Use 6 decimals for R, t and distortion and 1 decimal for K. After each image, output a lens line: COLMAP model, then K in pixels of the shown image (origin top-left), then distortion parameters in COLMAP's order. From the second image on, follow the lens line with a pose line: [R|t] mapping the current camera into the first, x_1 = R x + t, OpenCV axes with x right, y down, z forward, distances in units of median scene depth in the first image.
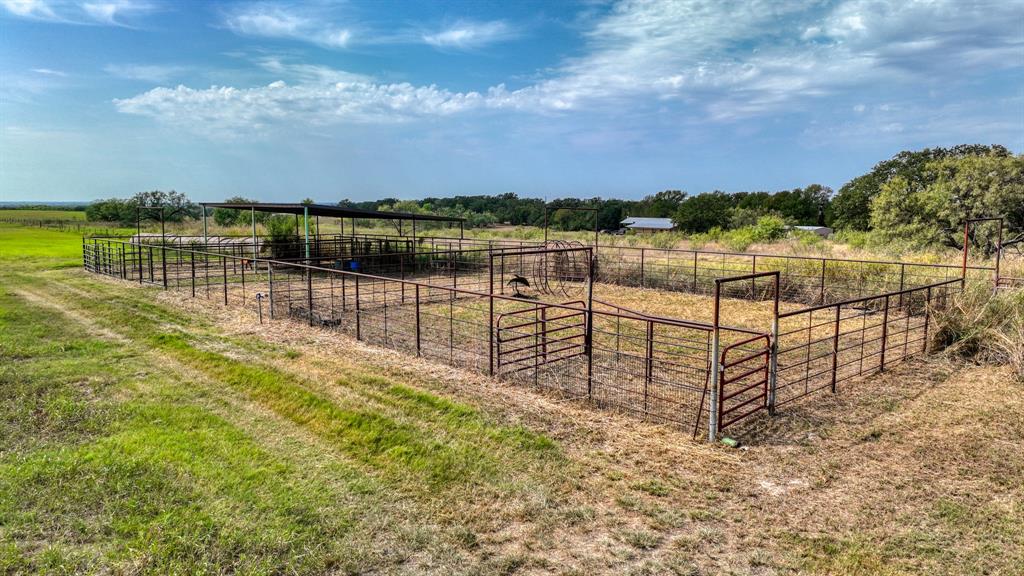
lens RADIAL K [[727.6, 0, 508.9], [0, 727.6, 289.2], [0, 0, 1]] dist [-0.008955, 0.010218]
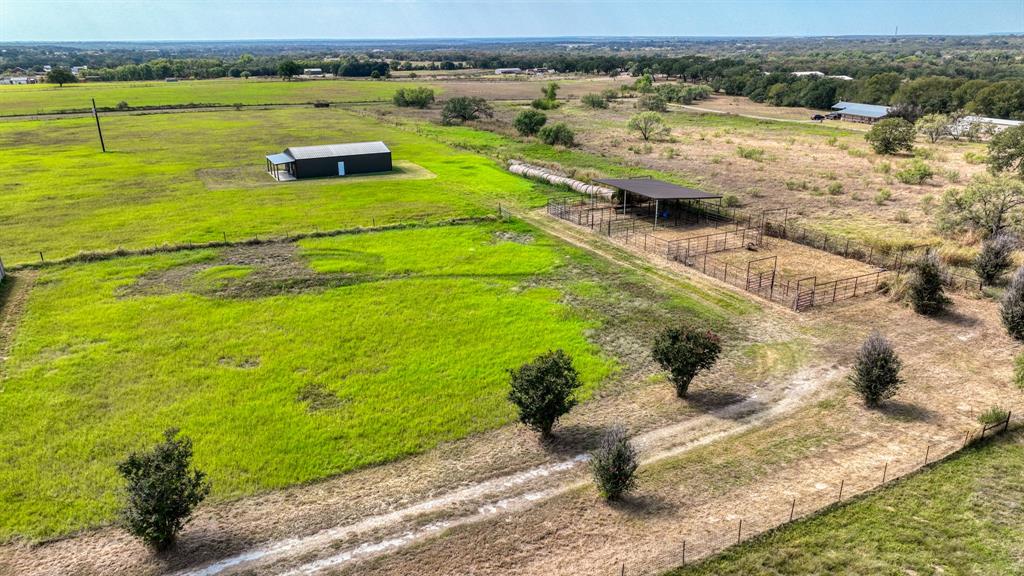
lens RADIAL K [[727.6, 0, 512.0], [0, 727.6, 290.3], [0, 0, 1]] dist [-0.008955, 0.010218]
pose [[0.965508, 0.077449, -0.248589, -0.236535], [-0.022016, 0.975601, 0.218442, -0.627581], [0.259442, -0.205435, 0.943656, -2.692853]]
